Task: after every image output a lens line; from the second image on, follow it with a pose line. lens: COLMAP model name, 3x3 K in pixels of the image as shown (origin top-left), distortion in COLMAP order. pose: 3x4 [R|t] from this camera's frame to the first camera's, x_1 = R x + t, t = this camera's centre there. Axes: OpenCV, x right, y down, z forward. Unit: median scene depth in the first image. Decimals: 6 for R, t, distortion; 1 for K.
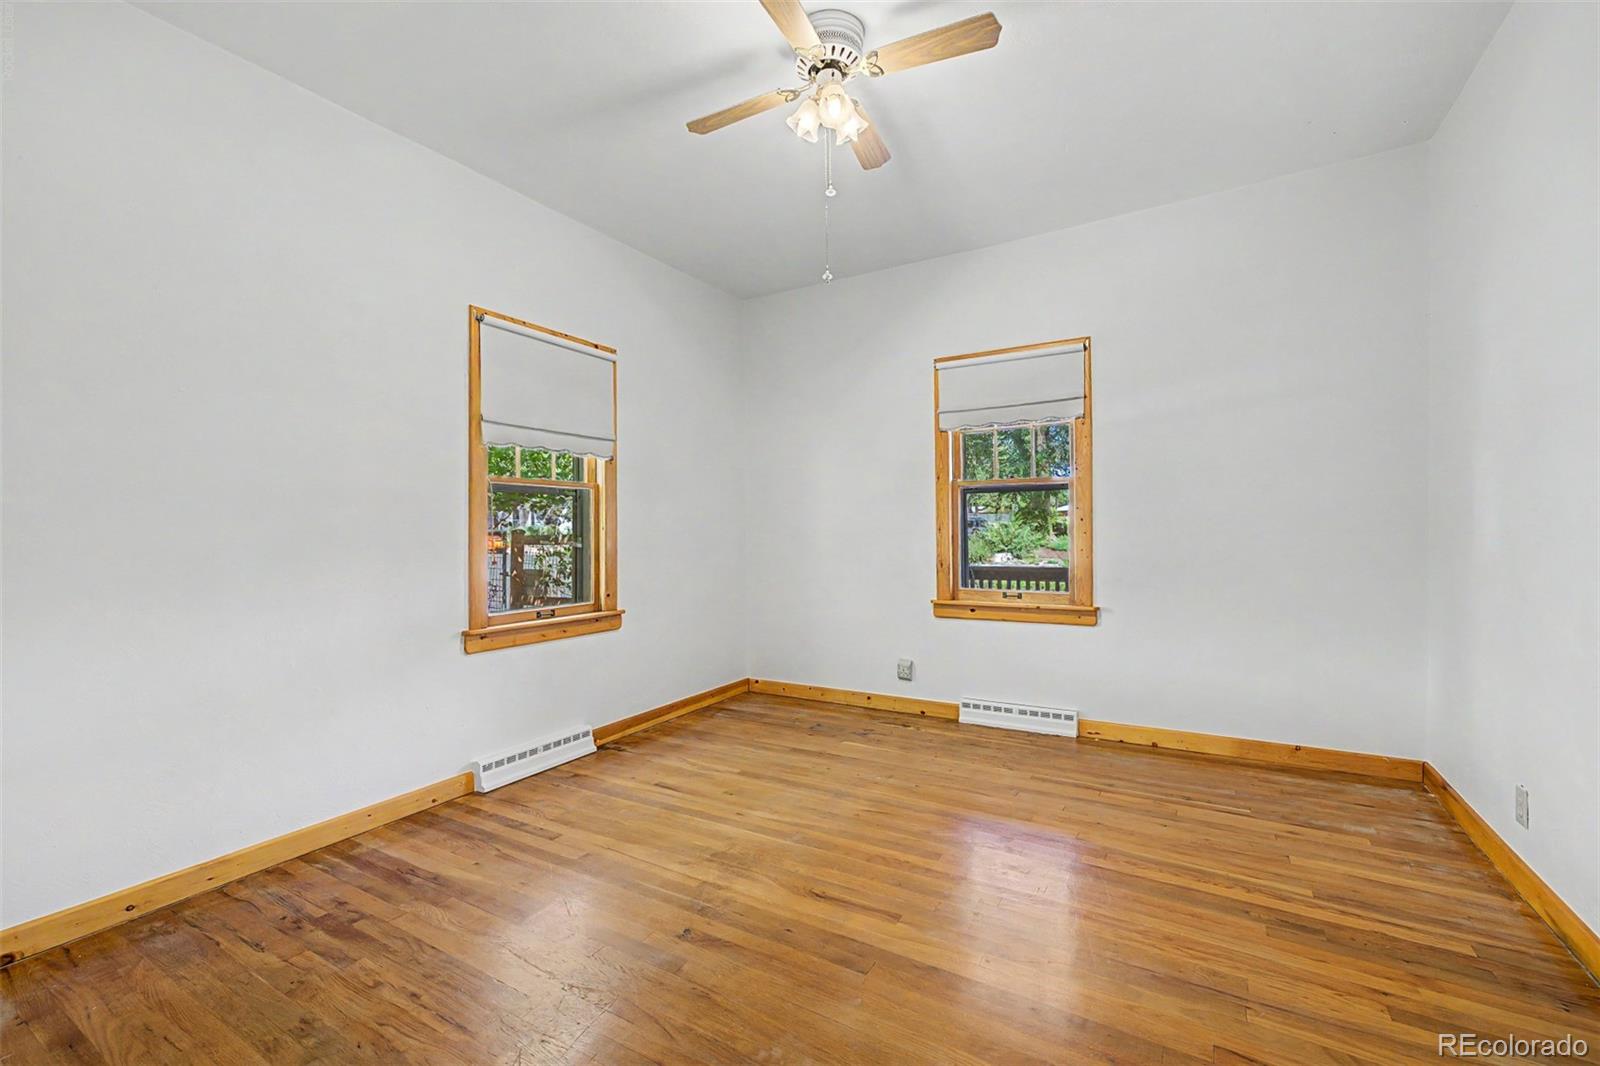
lens RADIAL K [[671.8, 0, 803.7], [0, 671.8, 526.5], [0, 0, 1]] dist [0.002156, 0.000180]
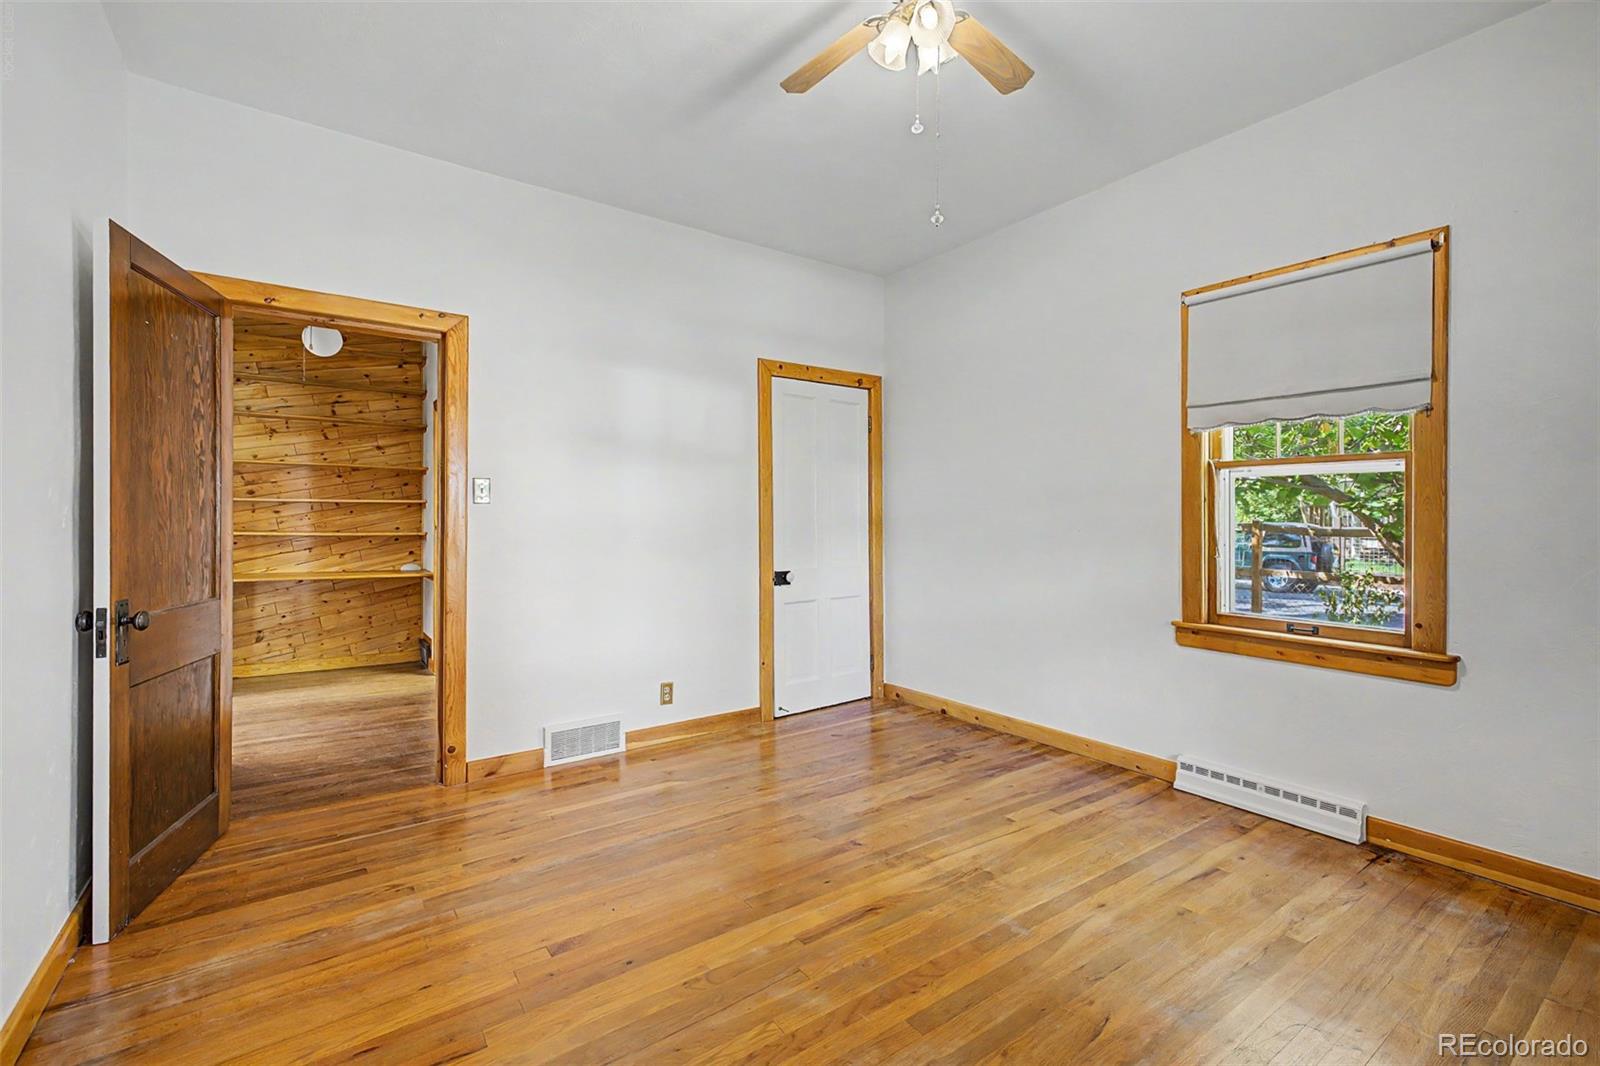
lens RADIAL K [[691.5, 0, 800.0], [0, 691.5, 533.0], [0, 0, 1]] dist [0.002824, -0.000007]
pose [[-0.403683, 0.031221, -0.914366, 0.724130], [0.011210, 0.999511, 0.029179, -0.013287], [0.914830, 0.001529, -0.403835, 0.993819]]
